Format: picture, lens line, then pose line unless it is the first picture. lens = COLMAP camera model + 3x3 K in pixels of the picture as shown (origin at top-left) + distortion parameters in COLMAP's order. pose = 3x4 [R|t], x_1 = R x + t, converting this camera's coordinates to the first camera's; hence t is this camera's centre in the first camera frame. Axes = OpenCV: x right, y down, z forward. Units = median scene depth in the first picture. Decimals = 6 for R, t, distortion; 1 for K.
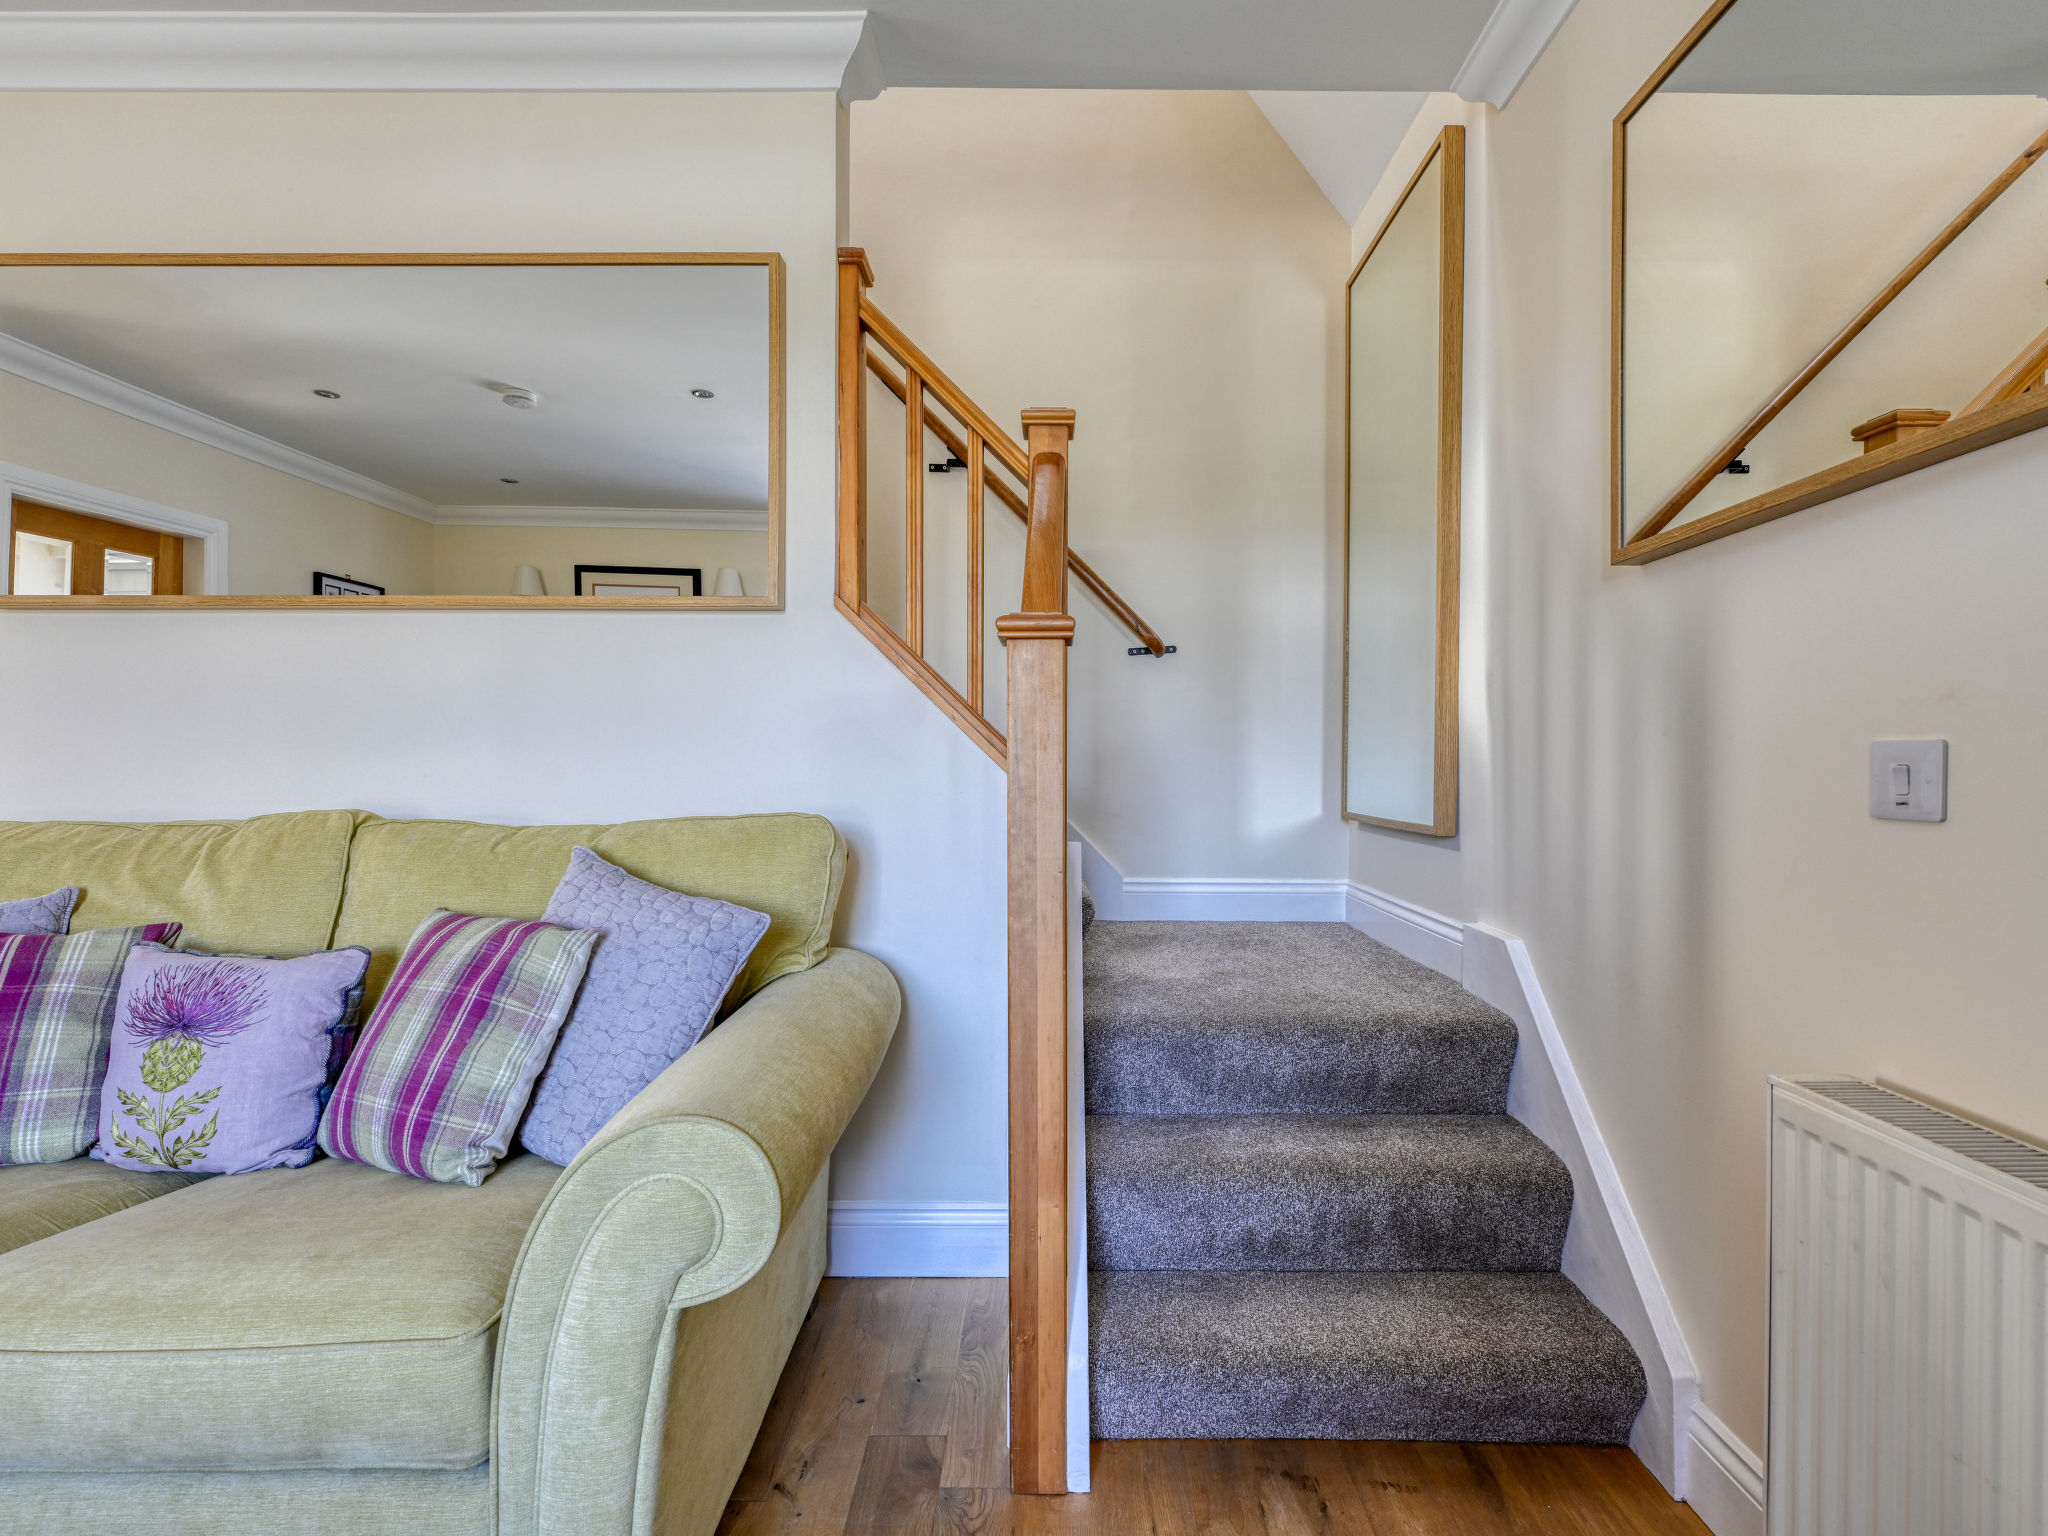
lens RADIAL K [[912.2, 0, 1012.0], [0, 912.2, 769.0], [0, 0, 1]] dist [-0.001223, -0.000110]
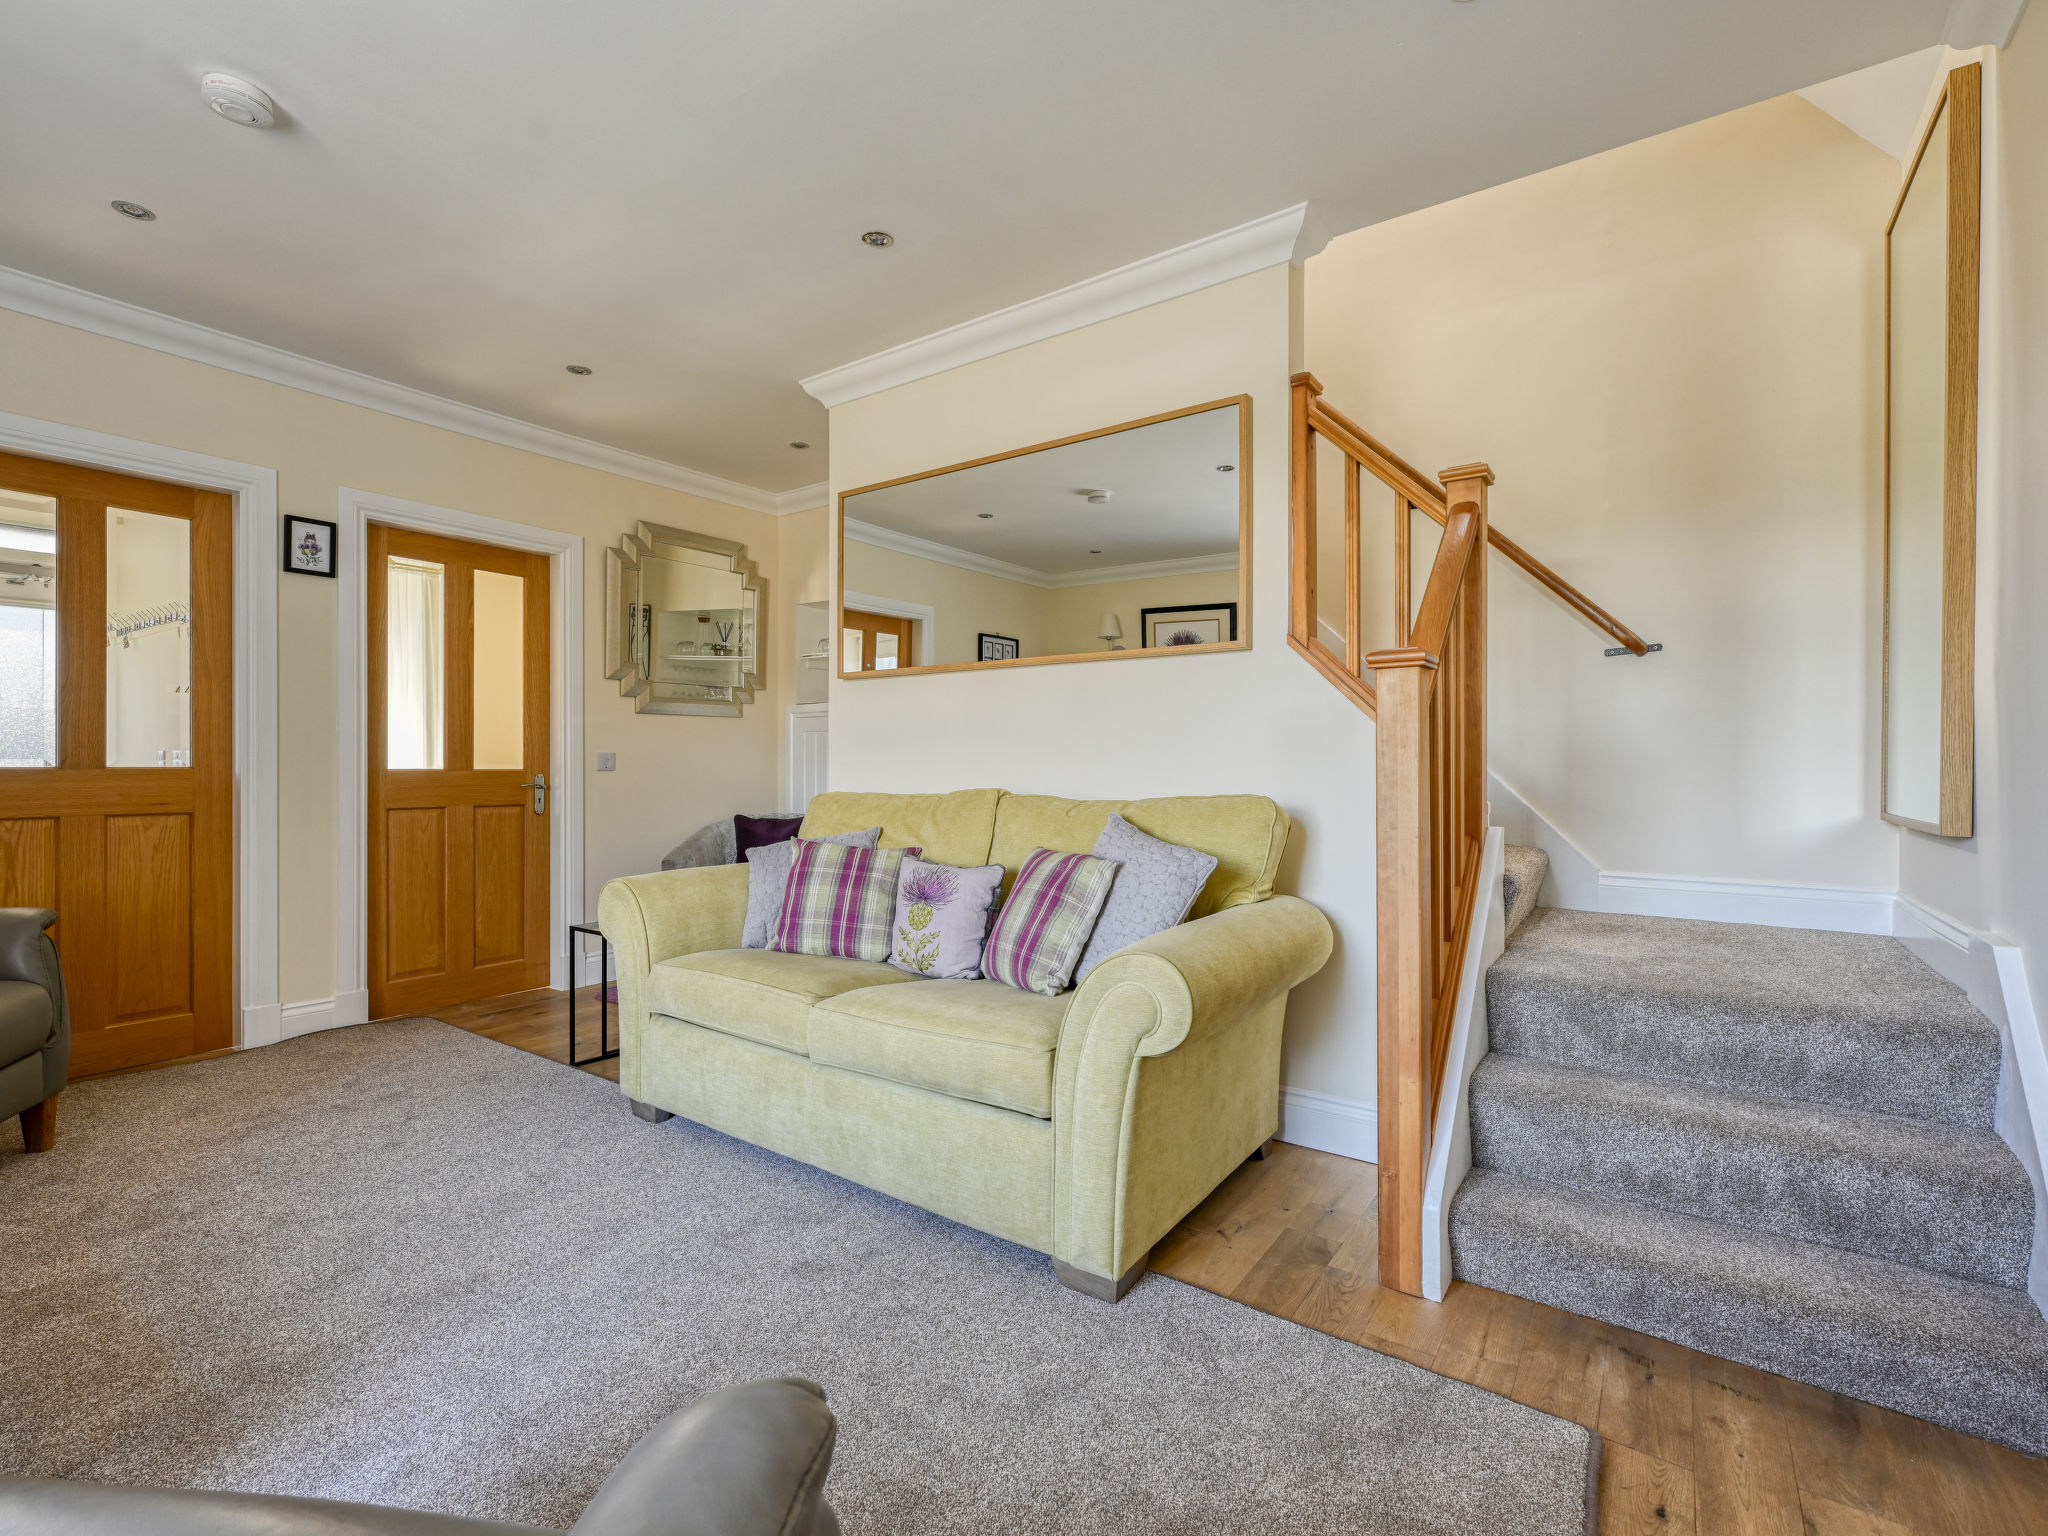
lens RADIAL K [[912.2, 0, 1012.0], [0, 912.2, 769.0], [0, 0, 1]] dist [-0.001223, -0.000110]
pose [[0.816708, 0.000373, -0.577051, 0.334267], [-0.002968, 0.999989, -0.003554, 0.017153], [0.577044, 0.004615, 0.816700, -0.446026]]
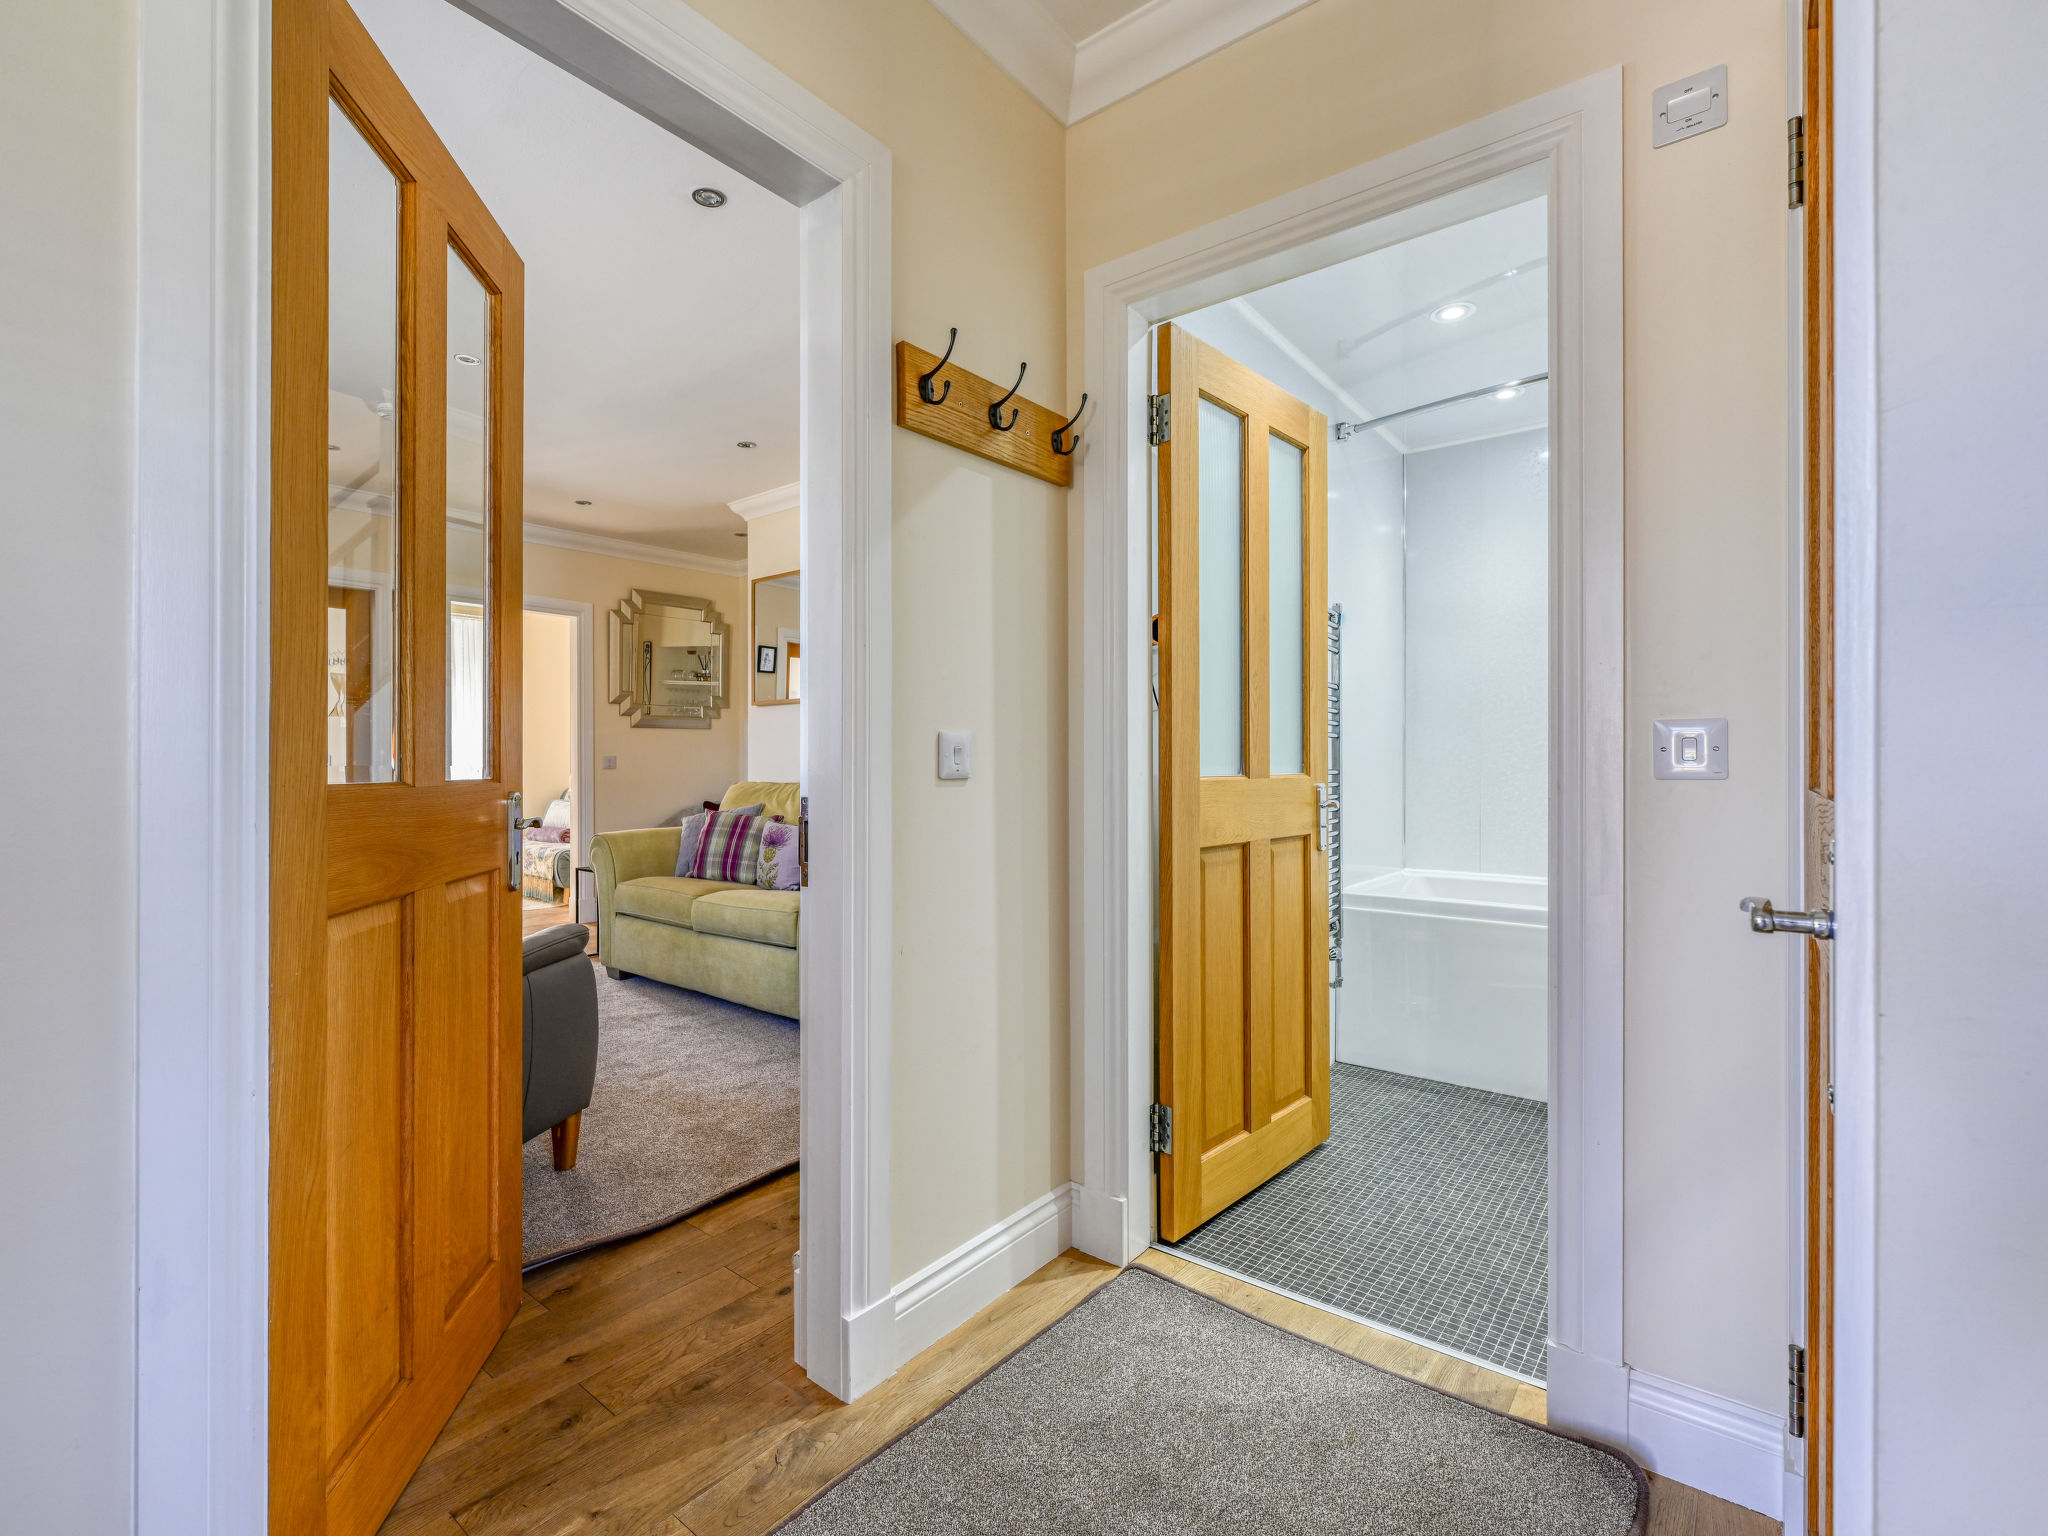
lens RADIAL K [[929.0, 0, 1001.4], [0, 929.0, 768.8], [0, 0, 1]] dist [-0.001314, -0.000017]
pose [[0.774371, -0.002161, -0.632728, 1.717099], [0.002592, 0.999997, -0.000242, 0.023100], [0.632726, -0.001453, 0.774374, -0.980372]]
